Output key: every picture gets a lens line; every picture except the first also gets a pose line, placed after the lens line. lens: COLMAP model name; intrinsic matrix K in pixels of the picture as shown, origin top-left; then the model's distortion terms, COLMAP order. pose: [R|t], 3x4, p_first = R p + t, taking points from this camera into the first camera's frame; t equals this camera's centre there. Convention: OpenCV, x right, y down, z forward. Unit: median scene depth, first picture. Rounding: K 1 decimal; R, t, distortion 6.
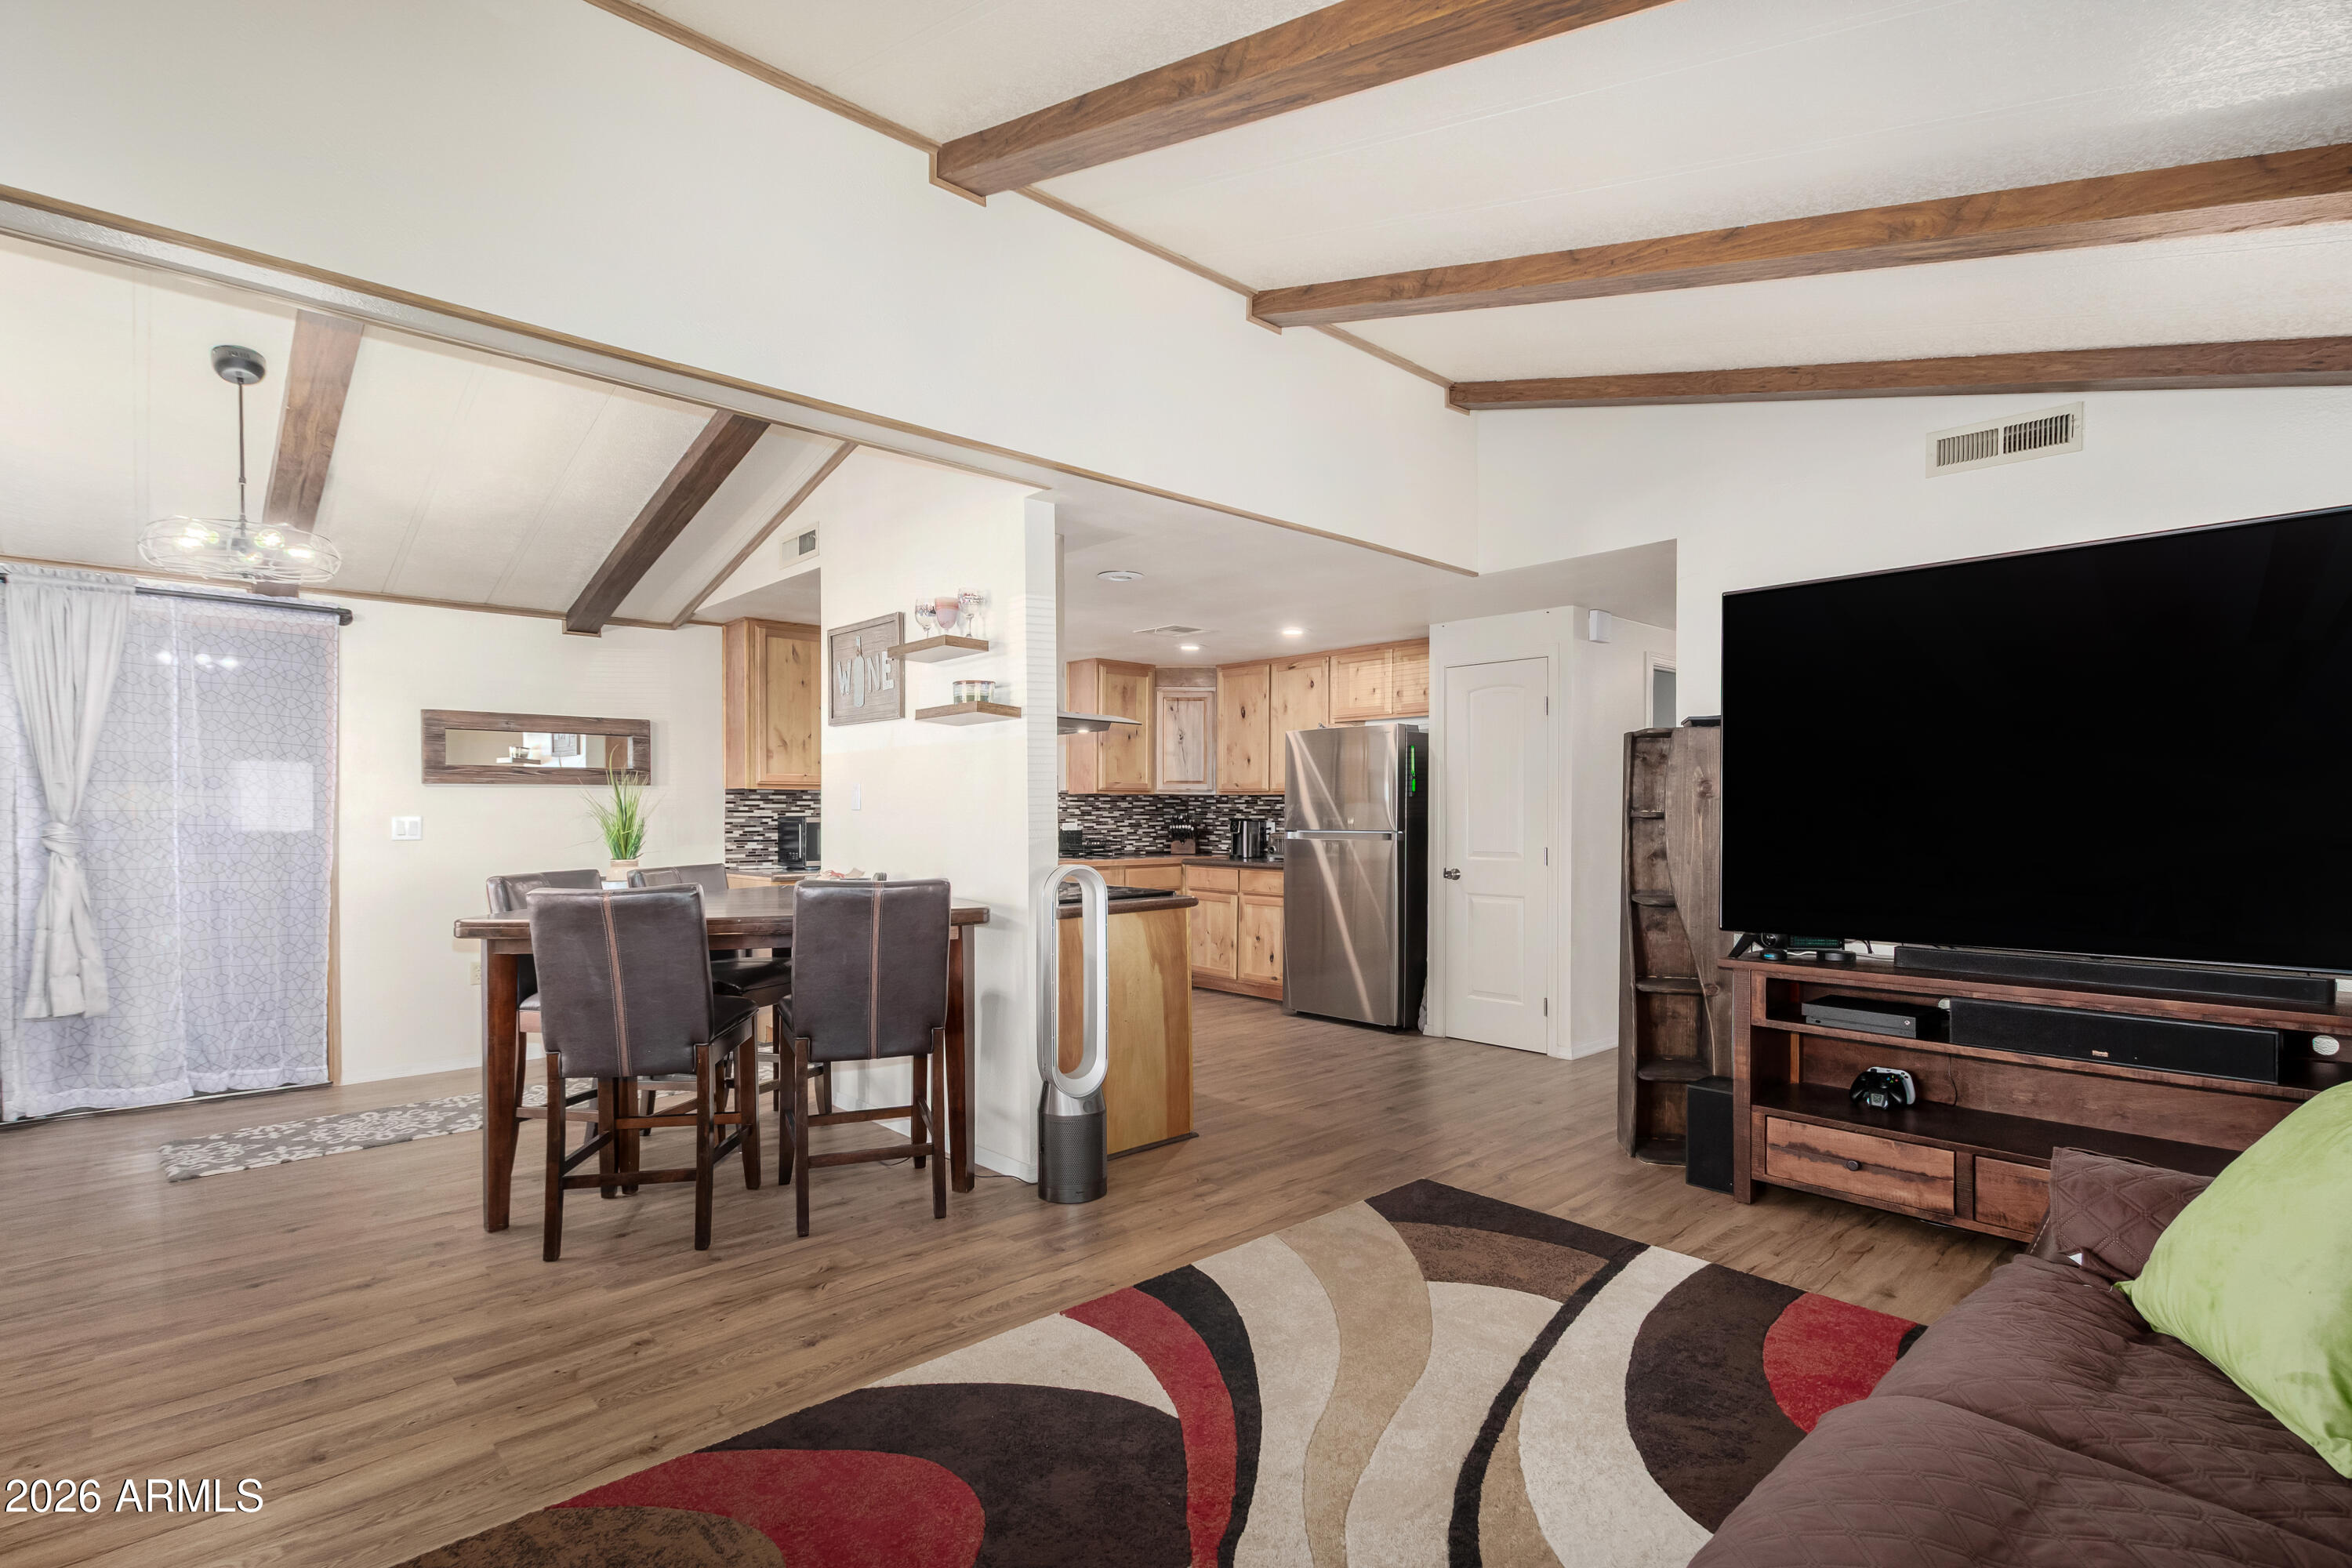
lens RADIAL K [[1132.5, 0, 1190.6], [0, 1132.5, 817.5], [0, 0, 1]] dist [0.017077, -0.005442]
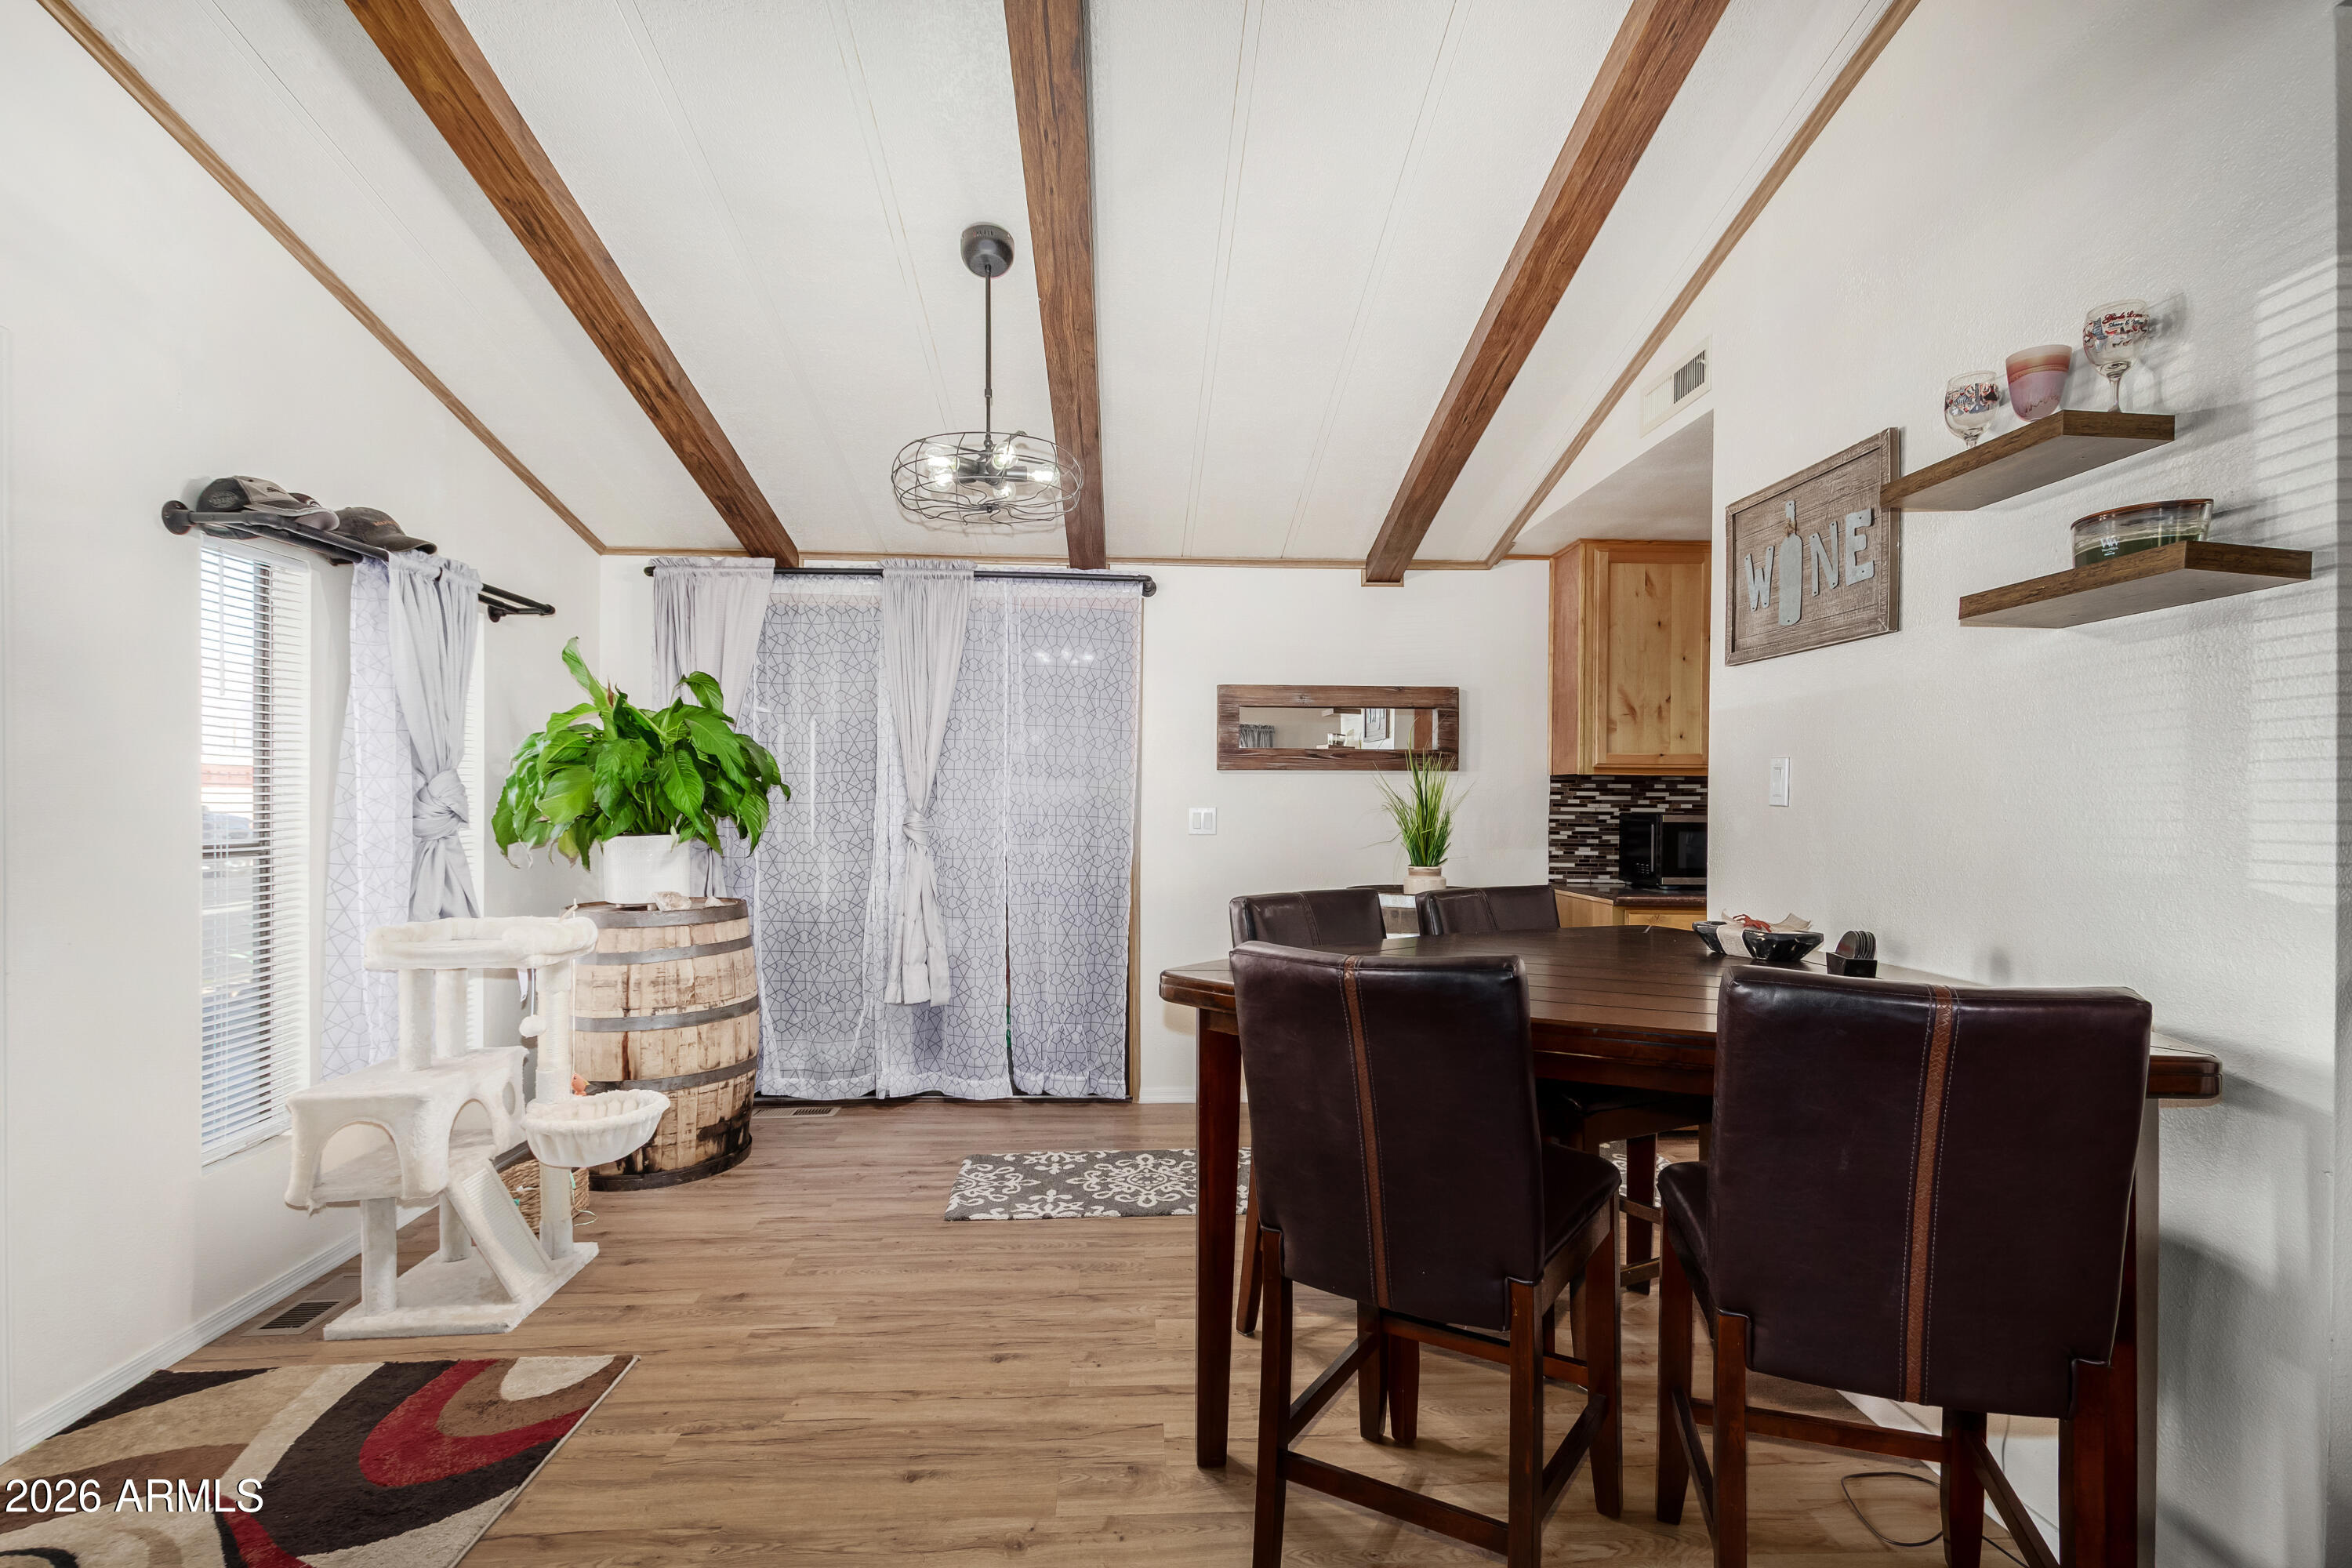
lens RADIAL K [[1132.5, 0, 1182.8], [0, 1132.5, 806.8], [0, 0, 1]] dist [0.017077, -0.005442]
pose [[0.769010, 0.010802, -0.639146, -0.154340], [-0.012182, 0.999923, 0.002243, -0.003770], [0.639121, 0.006061, 0.769083, 0.352952]]
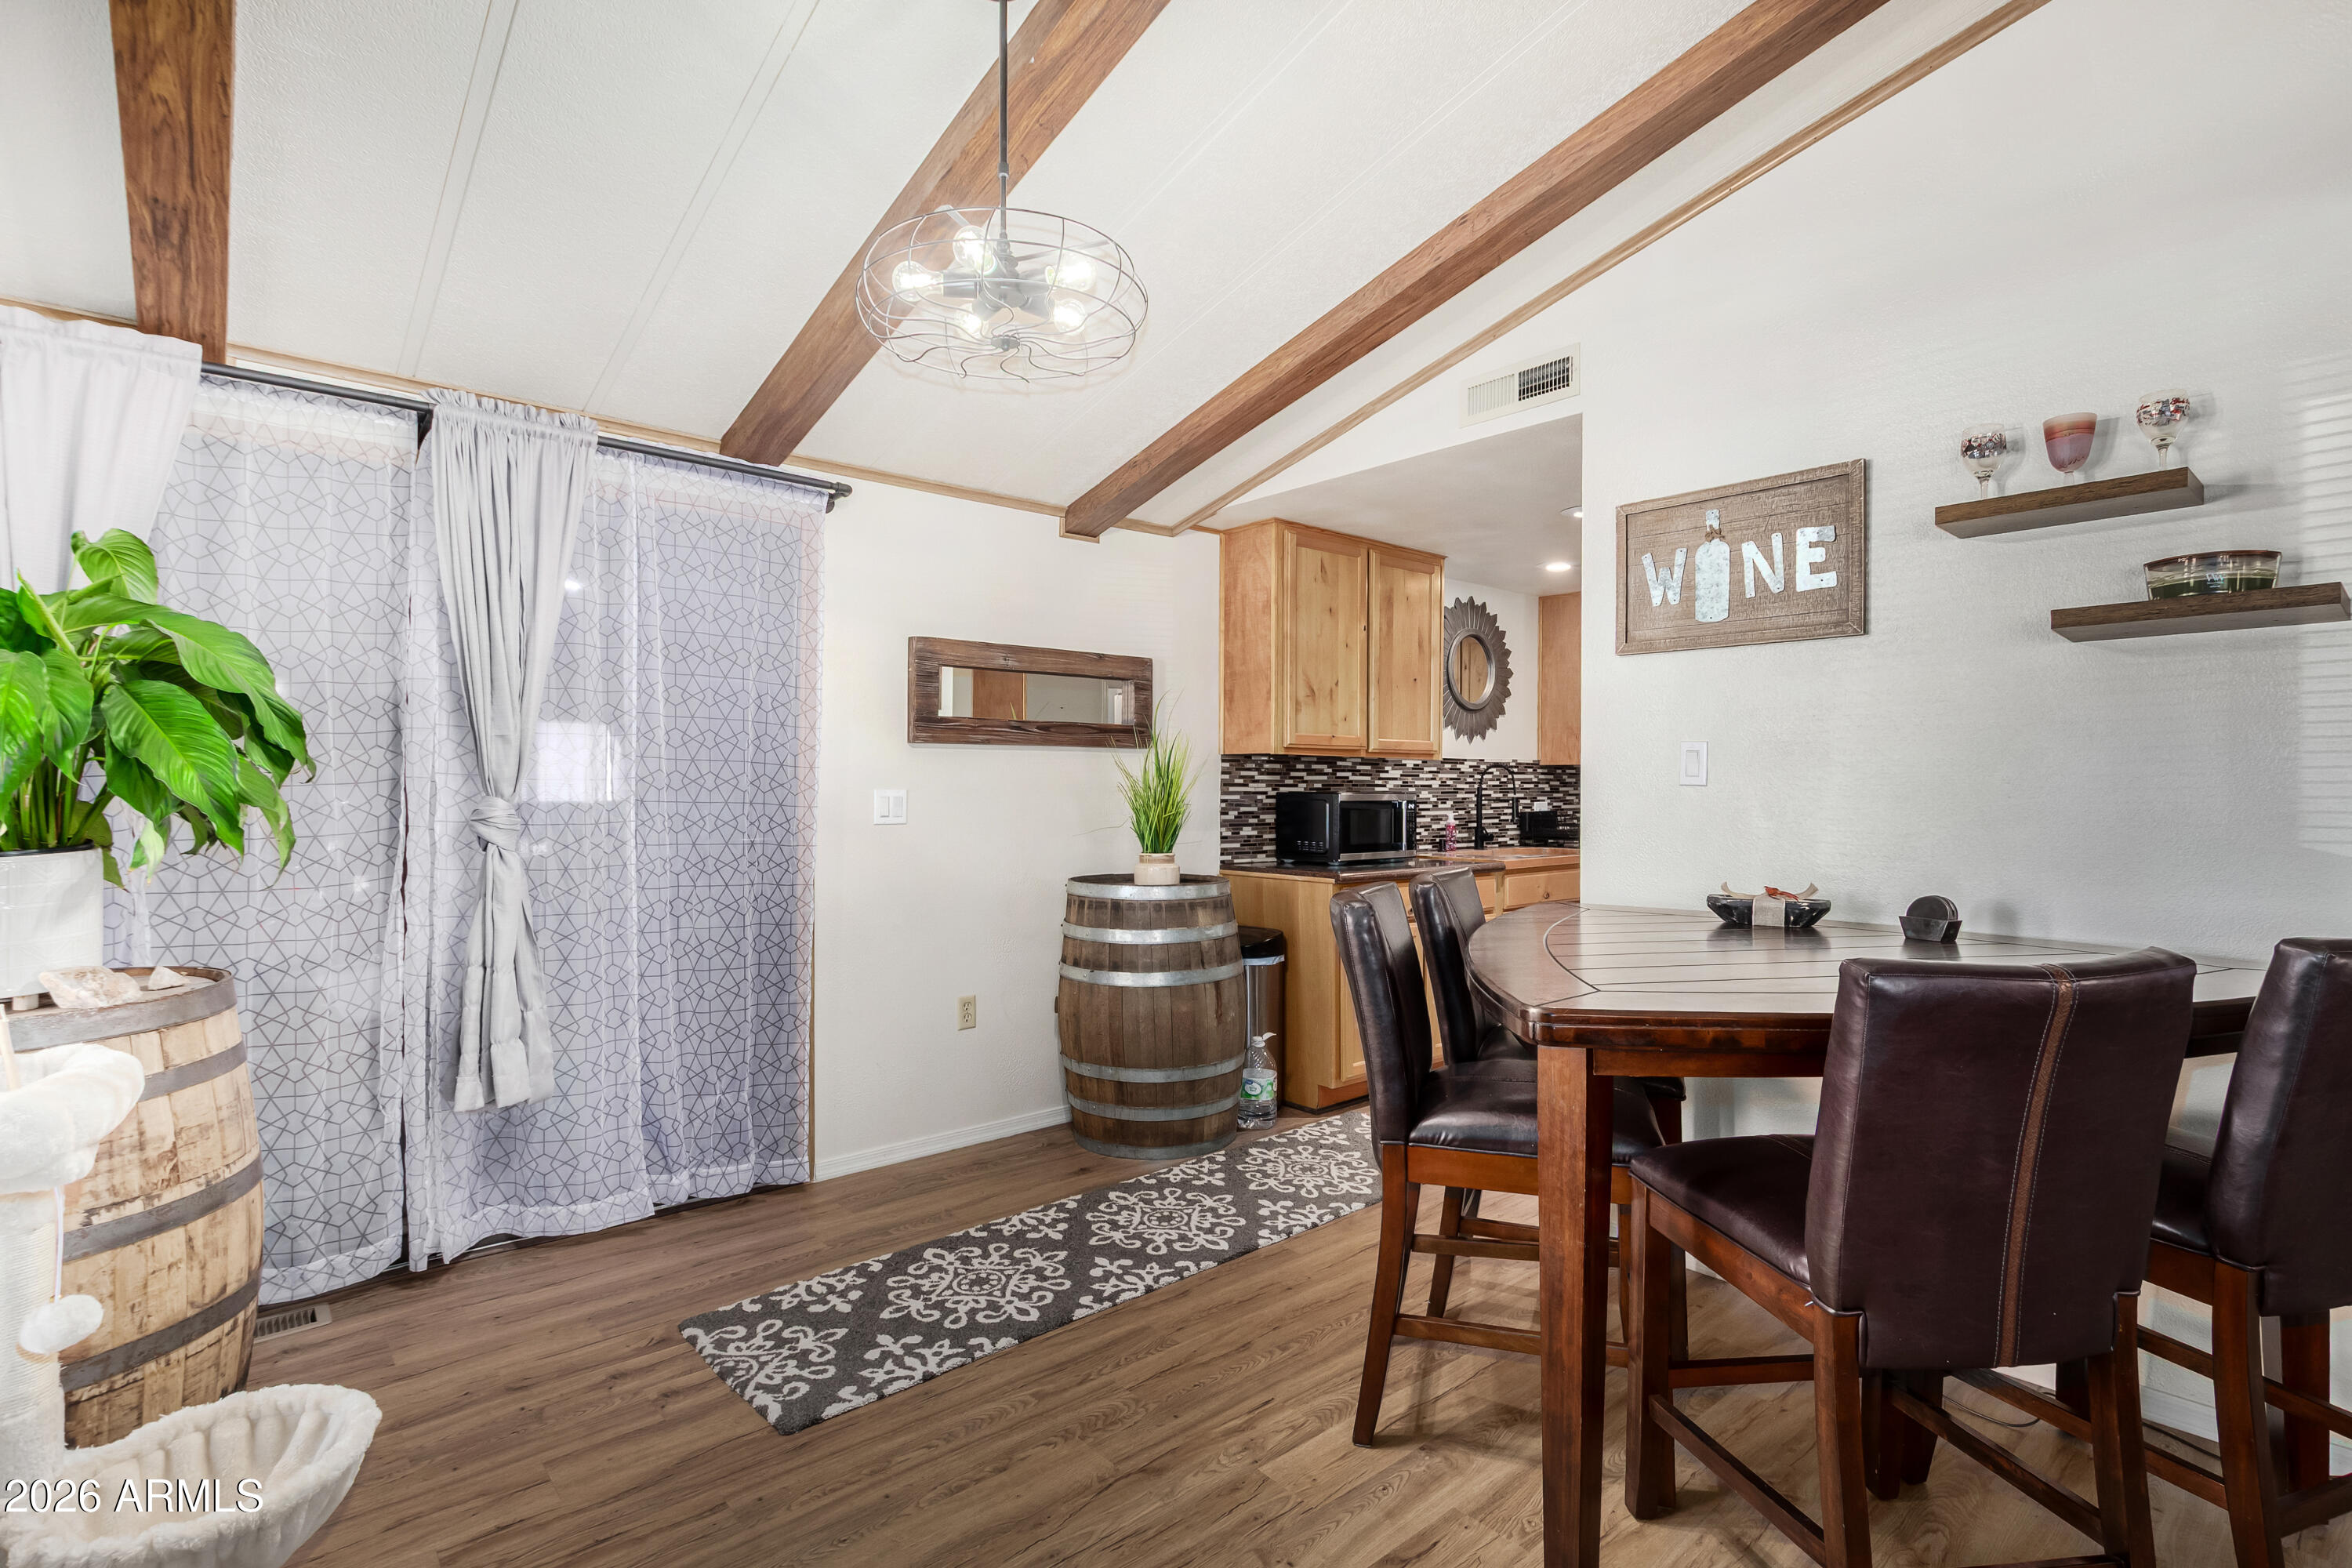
lens RADIAL K [[1132.5, 0, 1197.5], [0, 1132.5, 780.3], [0, 0, 1]] dist [0.017077, -0.005442]
pose [[0.999581, 0.006761, -0.028161, -0.537505], [-0.007017, 0.999935, -0.008982, -0.001999], [0.028098, 0.009175, 0.999563, 0.349362]]
